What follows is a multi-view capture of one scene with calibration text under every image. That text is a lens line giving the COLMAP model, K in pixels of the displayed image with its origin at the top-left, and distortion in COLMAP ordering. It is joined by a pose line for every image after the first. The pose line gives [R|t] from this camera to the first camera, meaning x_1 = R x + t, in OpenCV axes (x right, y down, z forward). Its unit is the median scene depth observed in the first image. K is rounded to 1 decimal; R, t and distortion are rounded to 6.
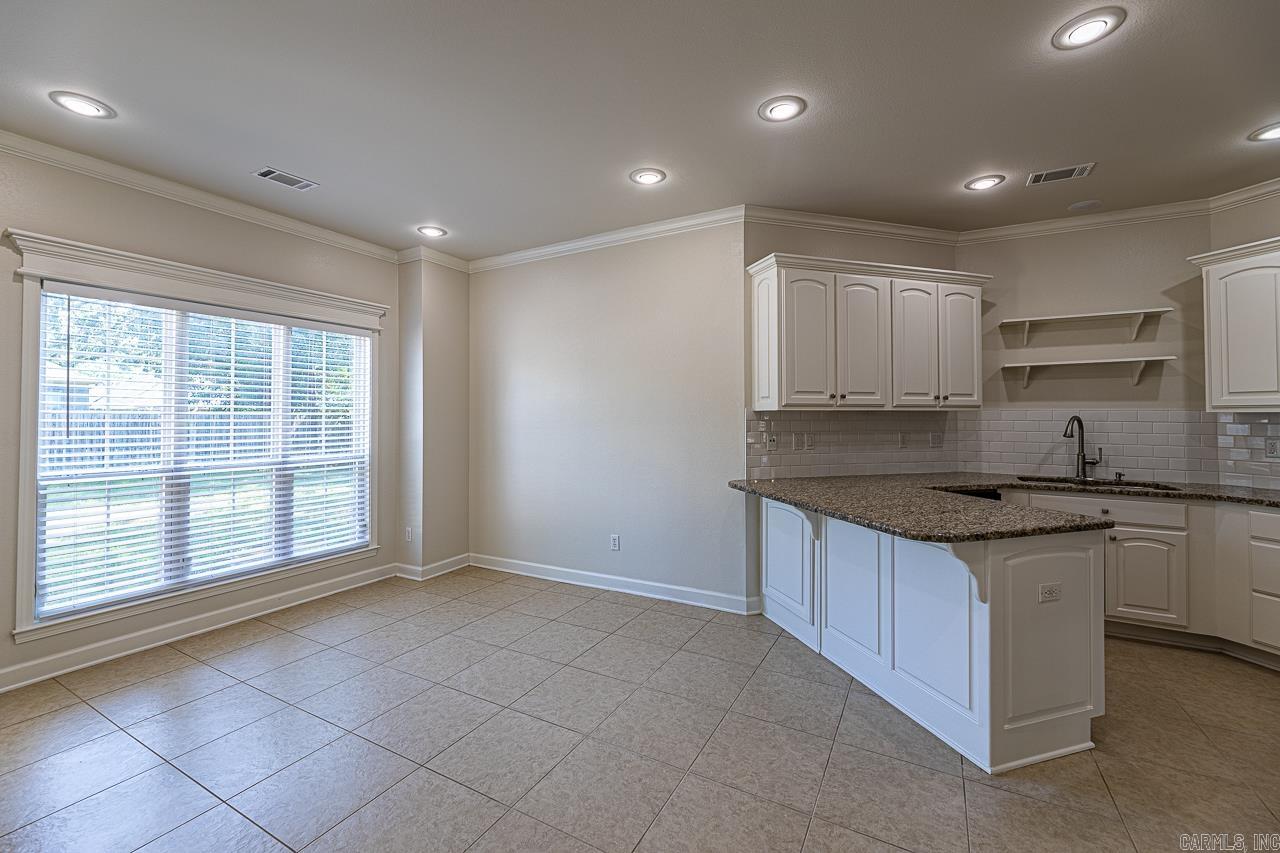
lens RADIAL K [[522.6, 0, 647.6], [0, 522.6, 407.8], [0, 0, 1]] dist [-0.001847, -0.000345]
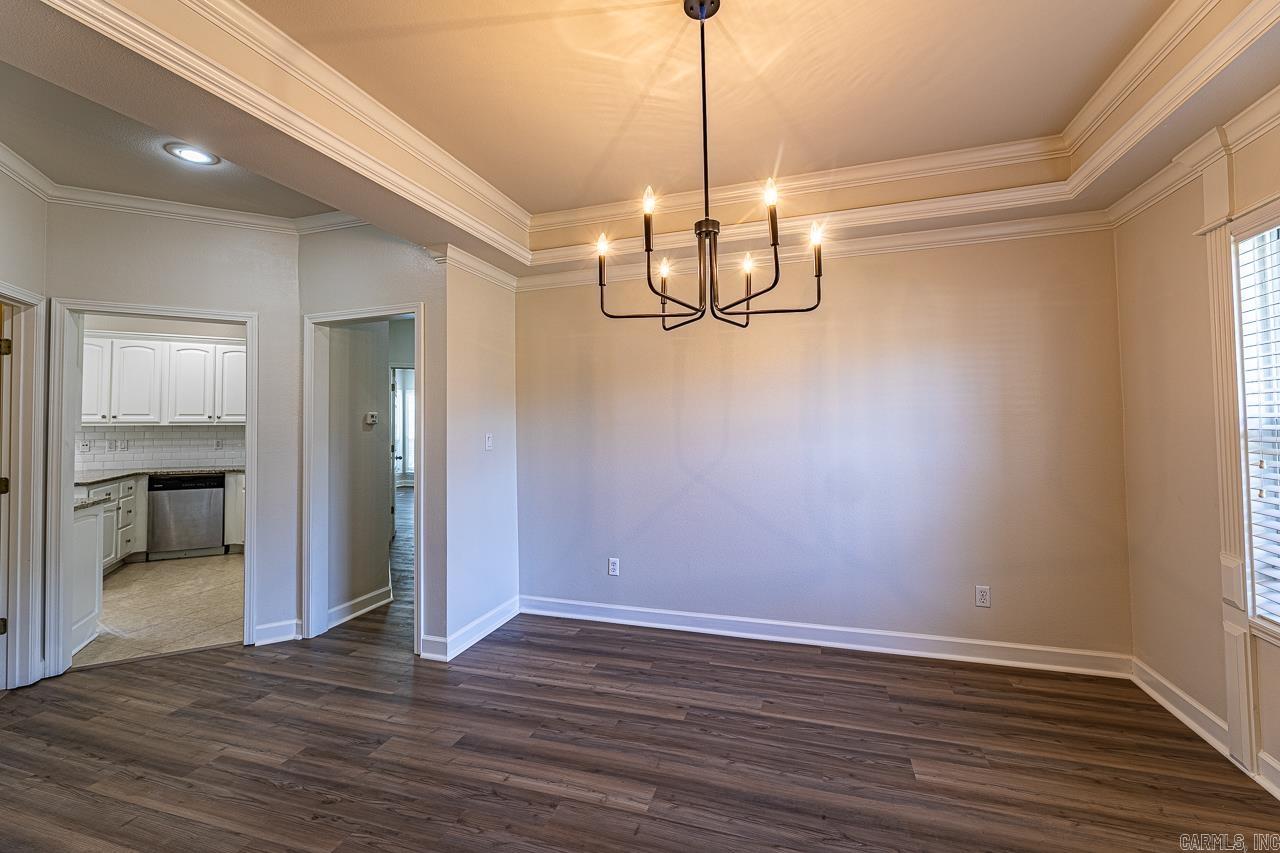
lens RADIAL K [[522.6, 0, 647.0], [0, 522.6, 407.3], [0, 0, 1]] dist [-0.001847, -0.000345]
pose [[0.980941, 0.001754, 0.194296, 1.597662], [0.001440, 0.999866, -0.016294, -0.021621], [-0.194298, 0.016263, 0.980808, -0.846802]]
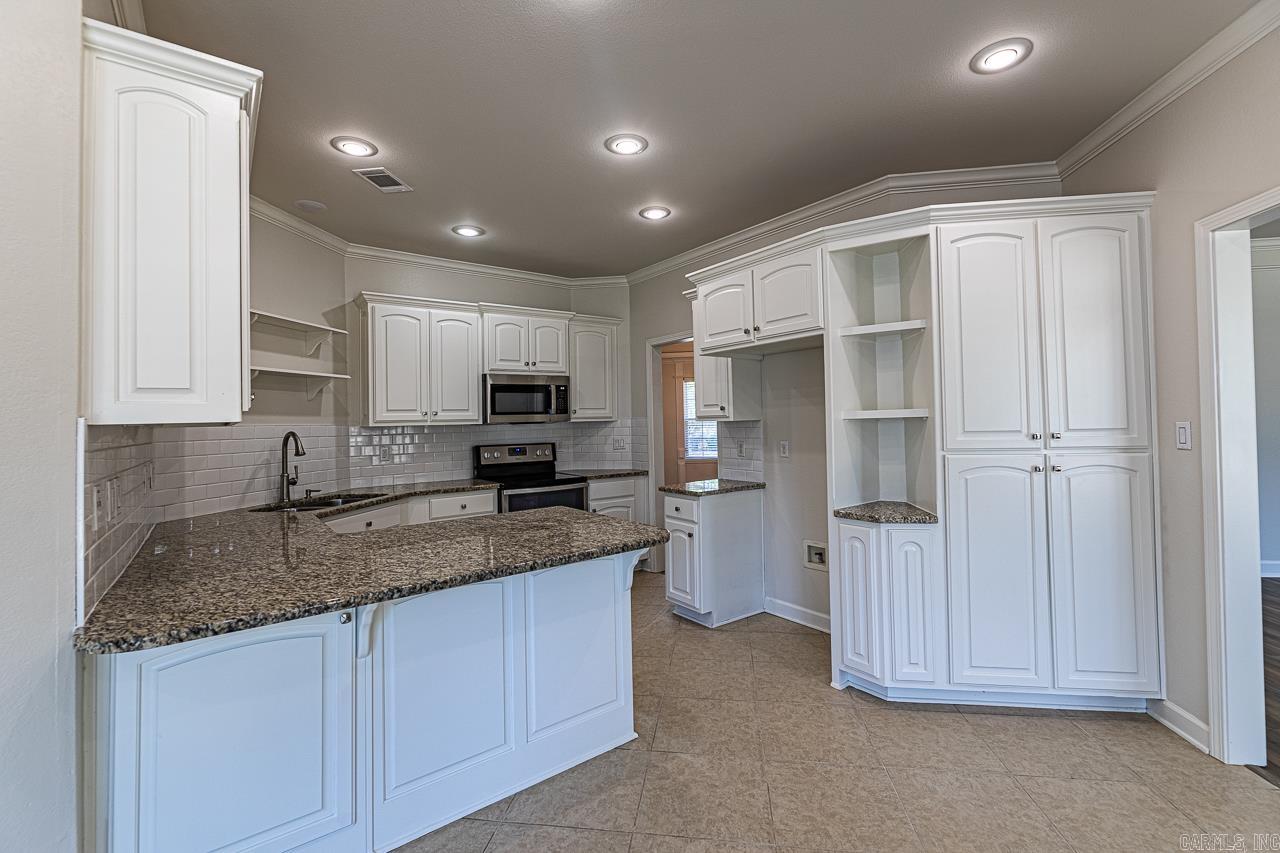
lens RADIAL K [[549.2, 0, 643.6], [0, 549.2, 405.7], [0, 0, 1]] dist [-0.005926, 0.000636]
pose [[-0.345569, 0.035688, 0.937714, -0.278264], [0.011487, 0.999363, -0.033801, 0.010218], [-0.938323, -0.000910, -0.345759, 0.782308]]
